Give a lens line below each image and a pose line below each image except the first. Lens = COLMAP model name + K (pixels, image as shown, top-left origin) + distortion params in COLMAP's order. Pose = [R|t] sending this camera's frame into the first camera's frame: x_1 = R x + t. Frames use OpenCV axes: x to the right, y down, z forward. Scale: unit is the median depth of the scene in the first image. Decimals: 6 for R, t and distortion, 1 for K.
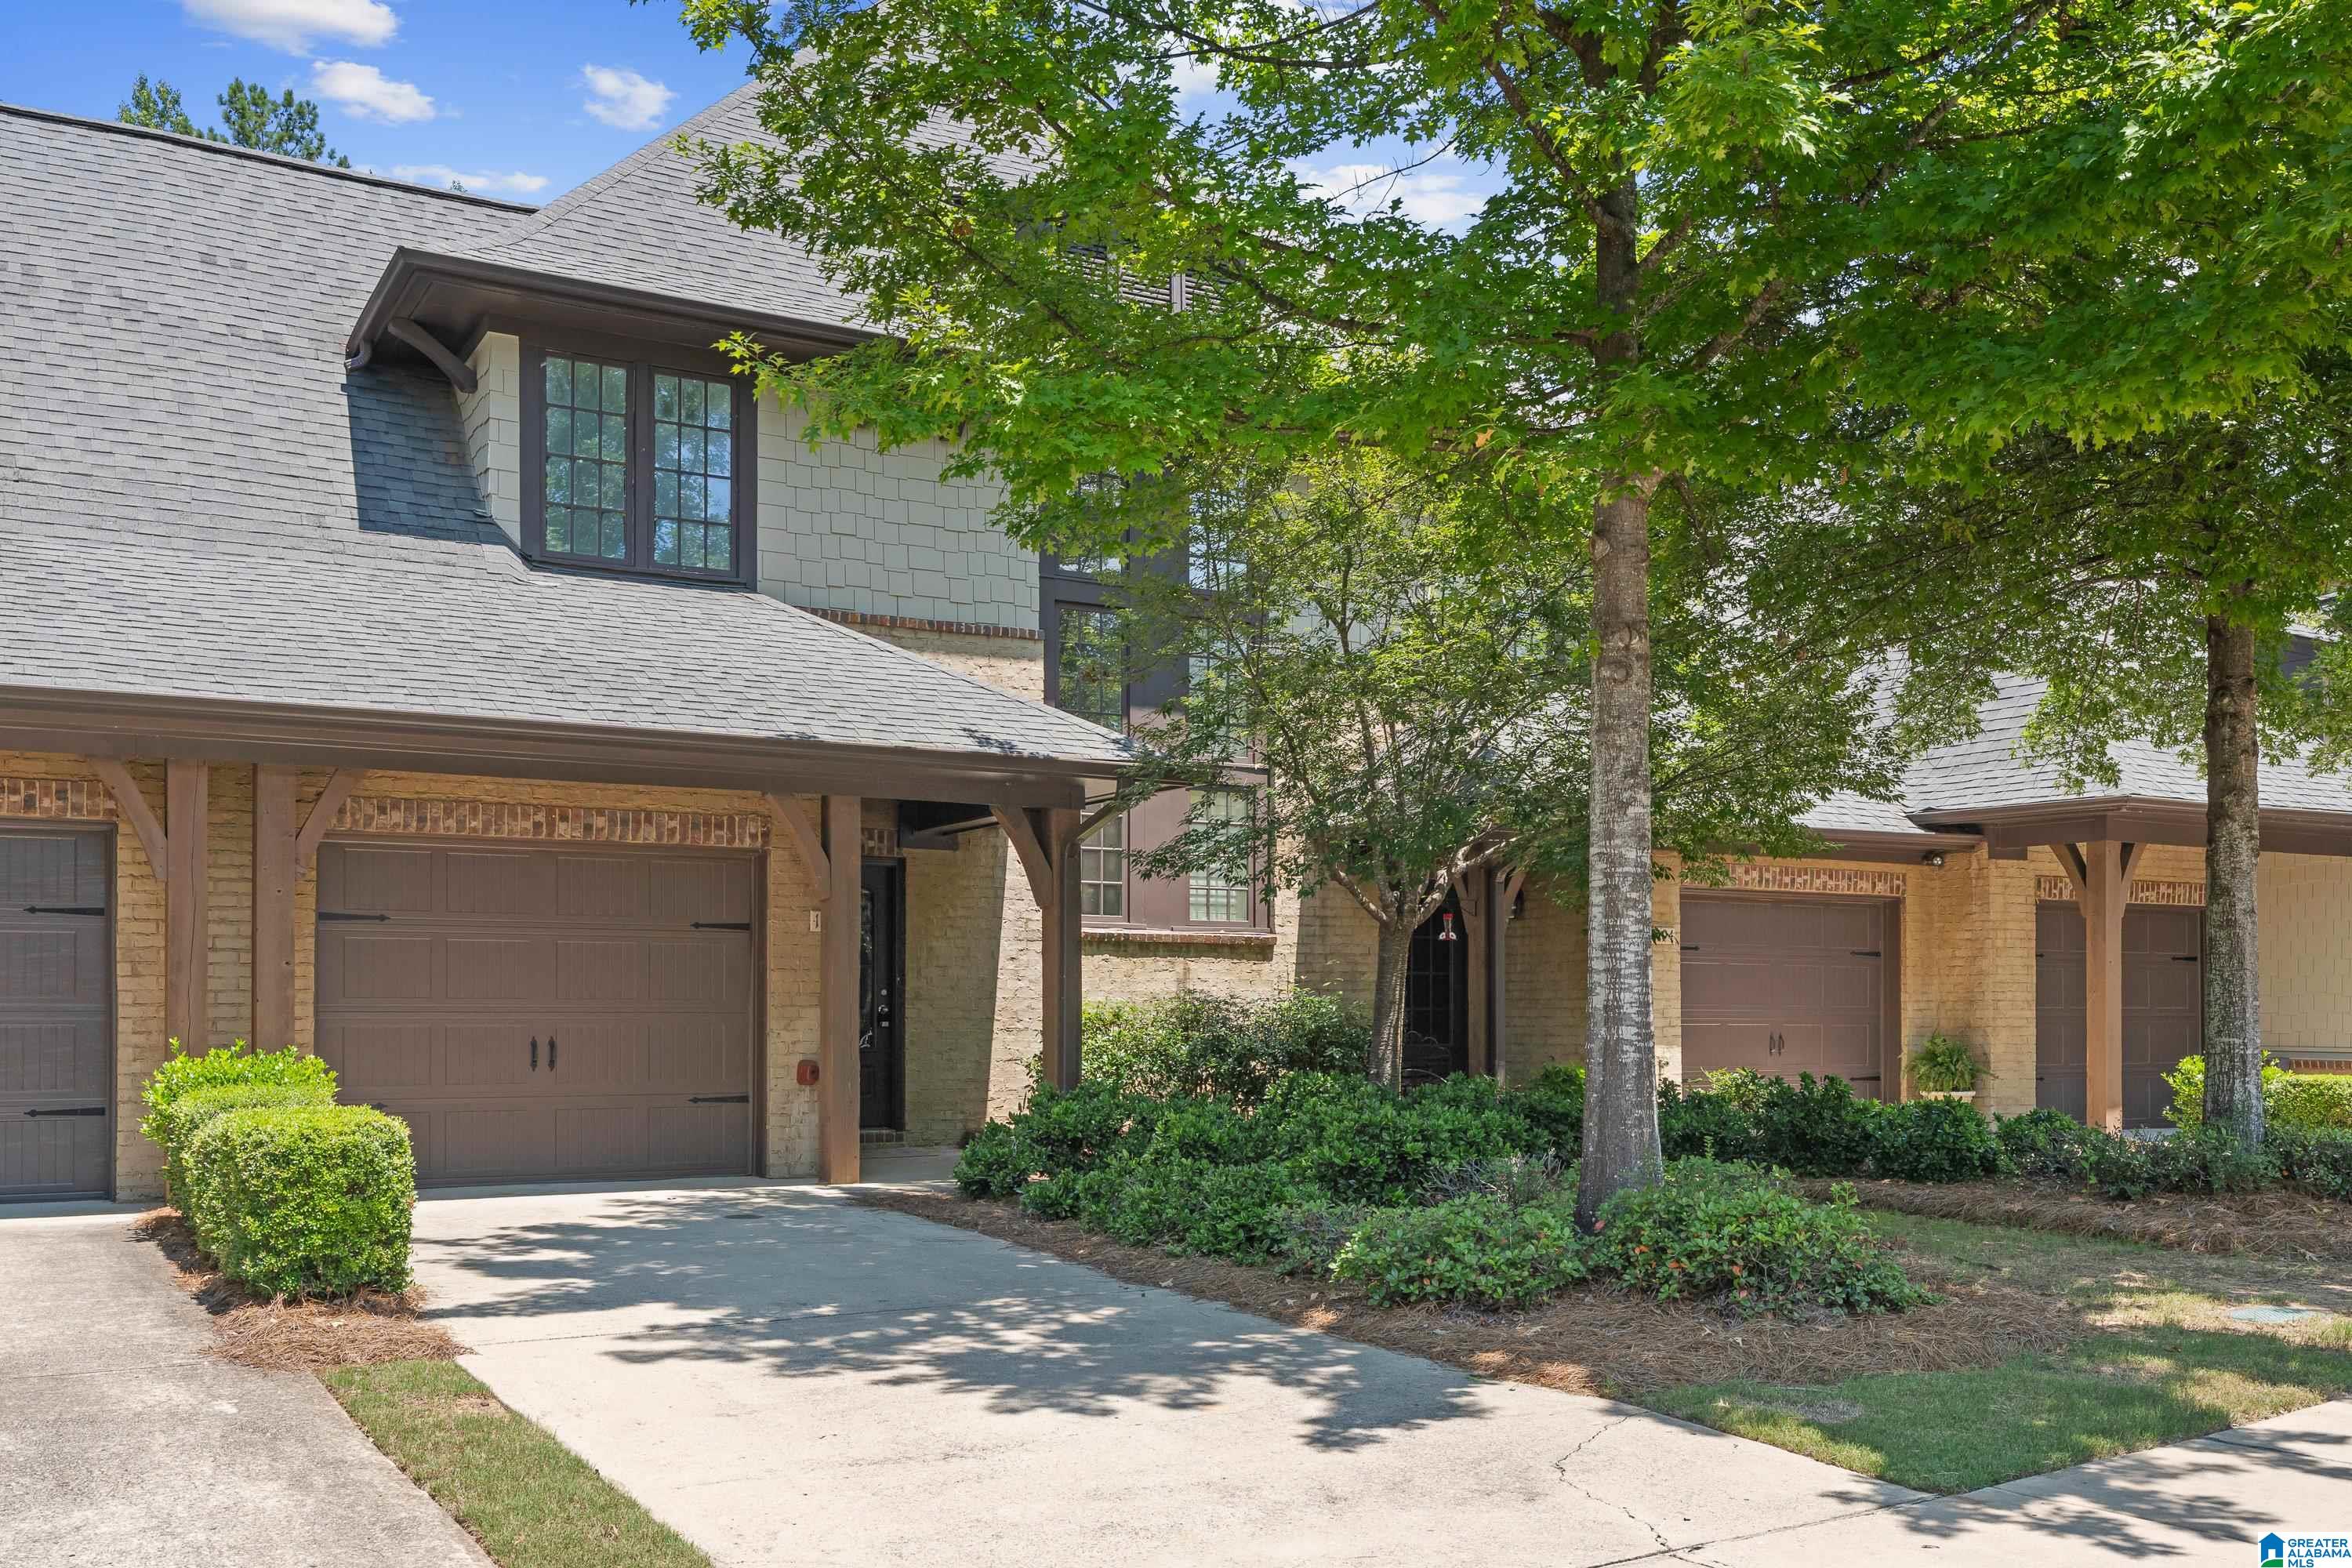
lens RADIAL K [[2092.9, 0, 1179.8], [0, 2092.9, 897.8], [0, 0, 1]] dist [-0.005046, 0.006342]
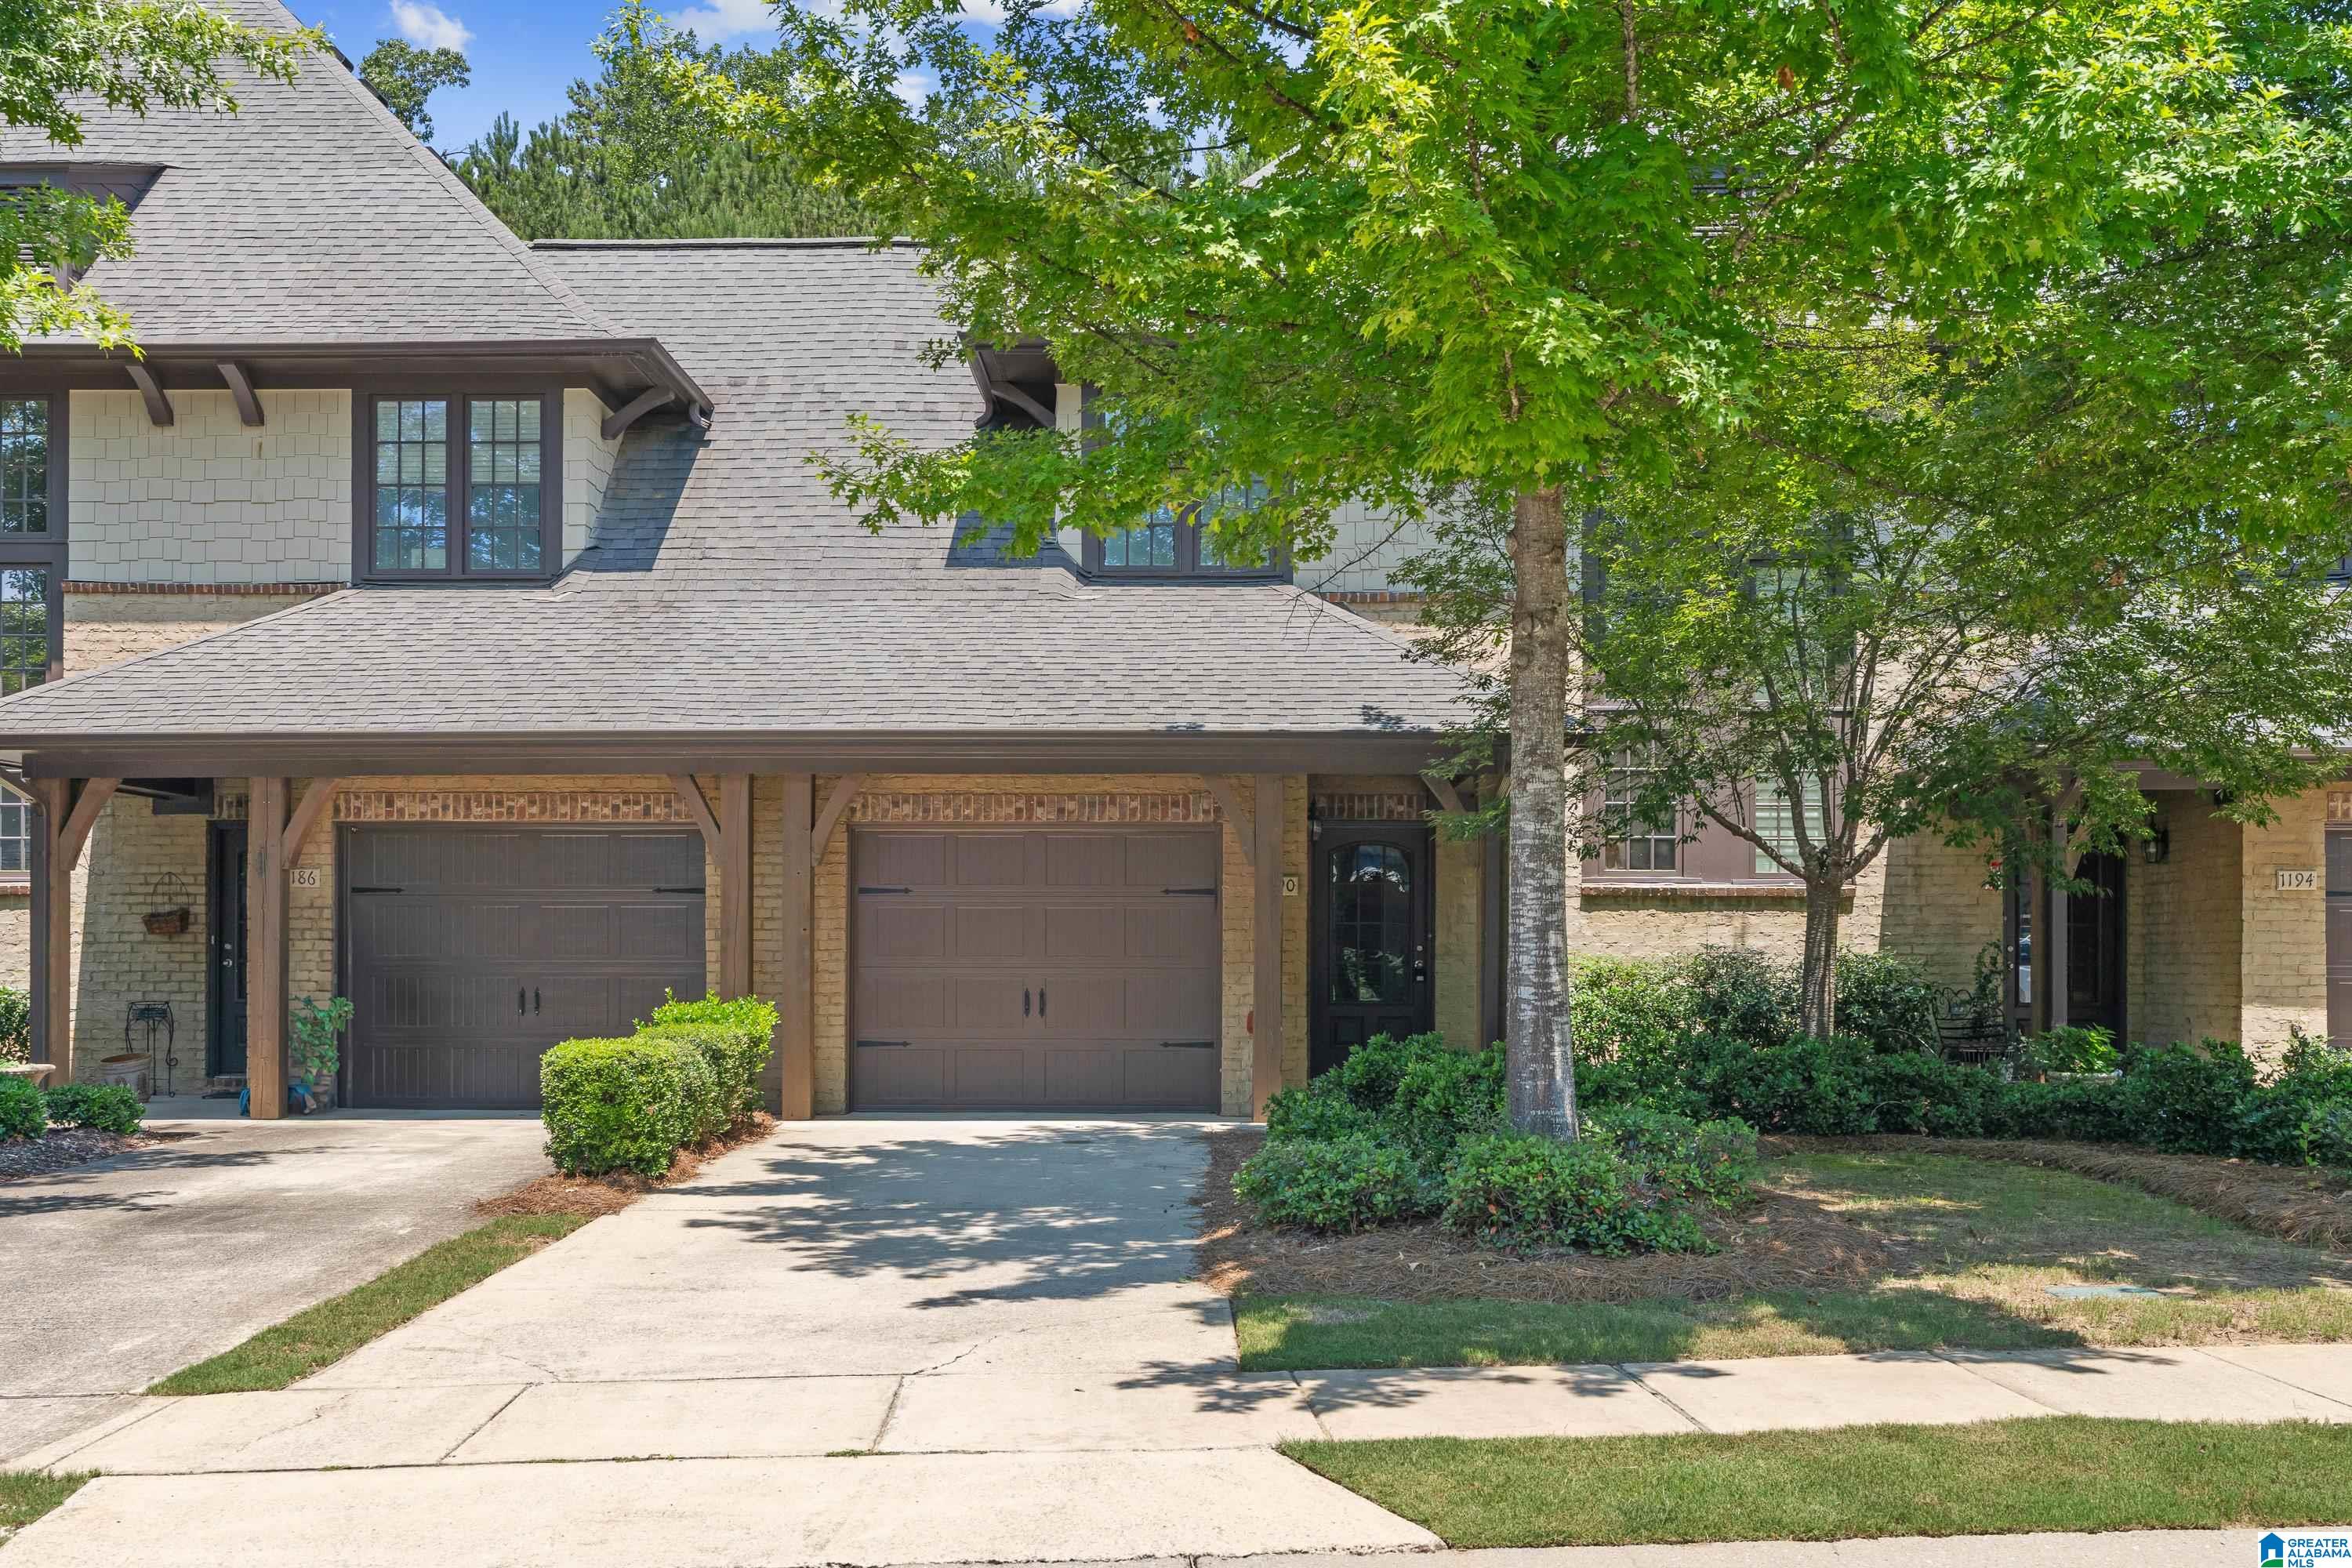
lens RADIAL K [[2315.6, 0, 1179.3], [0, 2315.6, 782.2], [0, 0, 1]] dist [0.014000, 0.000000]
pose [[0.853148, -0.039598, -0.520164, 0.454263], [0.028111, 0.999156, -0.029956, -0.008816], [0.520911, 0.010934, 0.853541, -0.077762]]
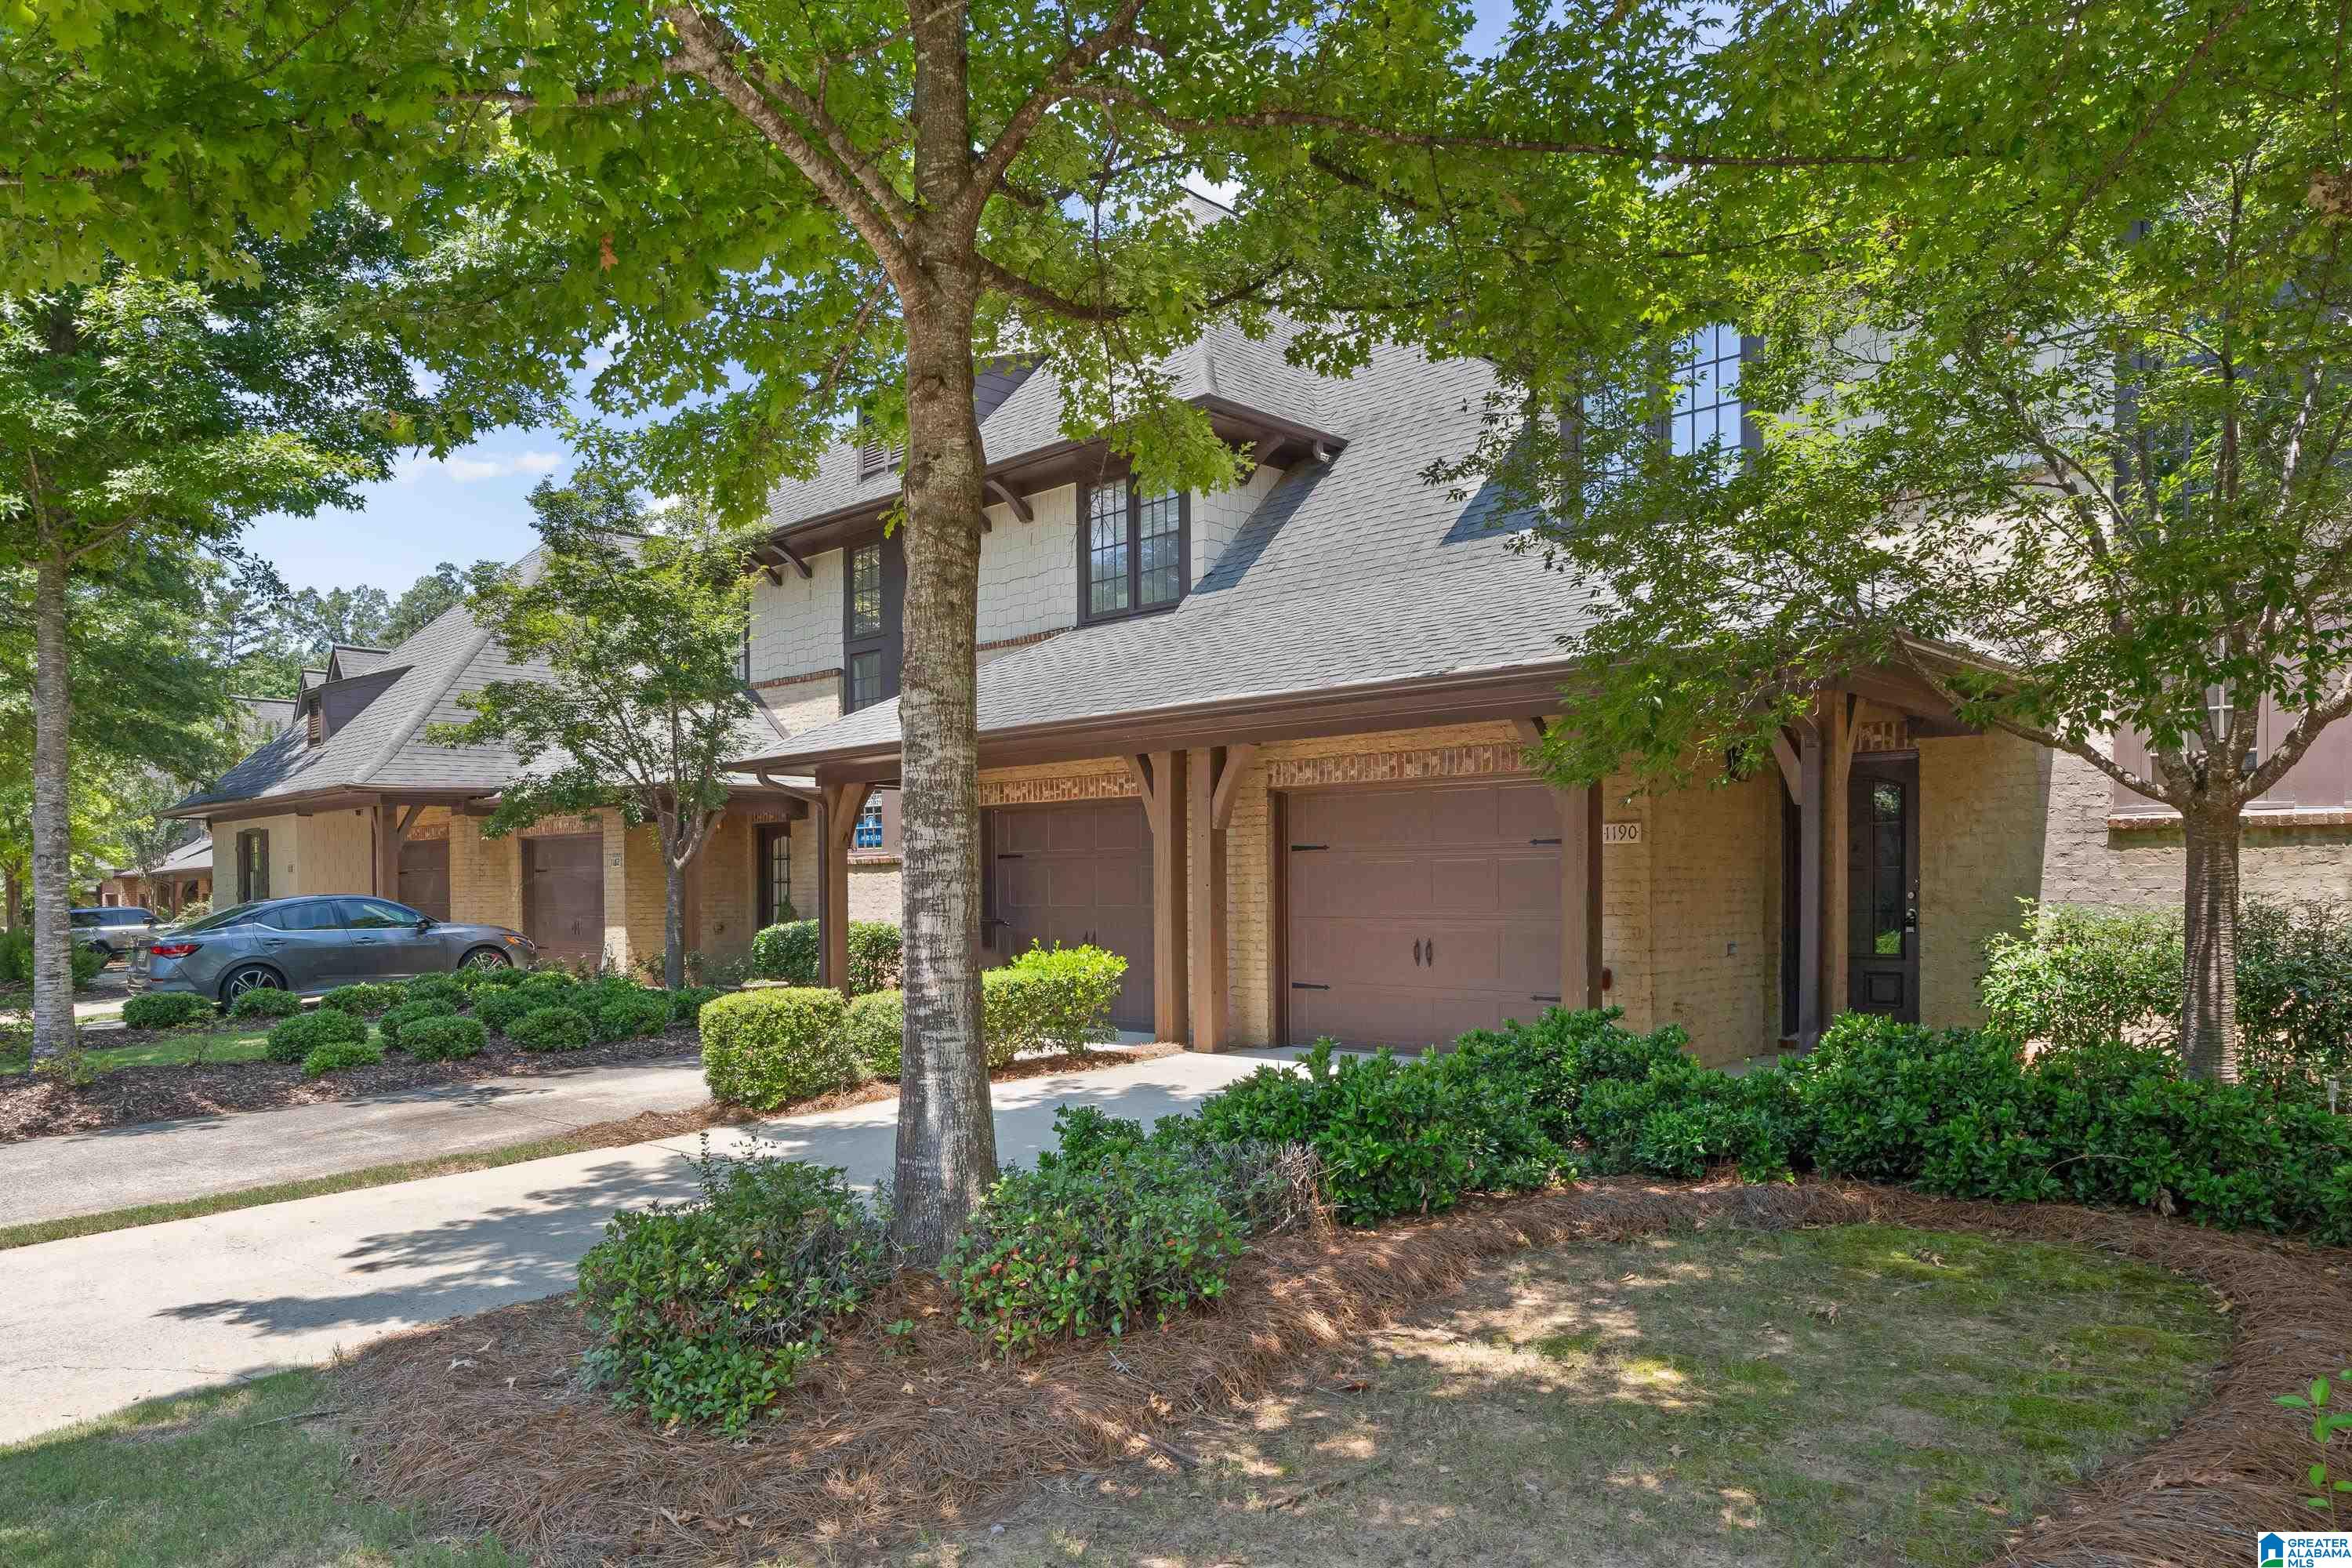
lens RADIAL K [[1555.3, 0, 1170.2], [0, 1555.3, 791.1], [0, 0, 1]] dist [0.008492, 0.001146]
pose [[0.281571, -0.061743, -0.957552, 0.536265], [0.061590, 0.997033, -0.046178, 0.013152], [0.957562, -0.045974, 0.284538, 0.605385]]
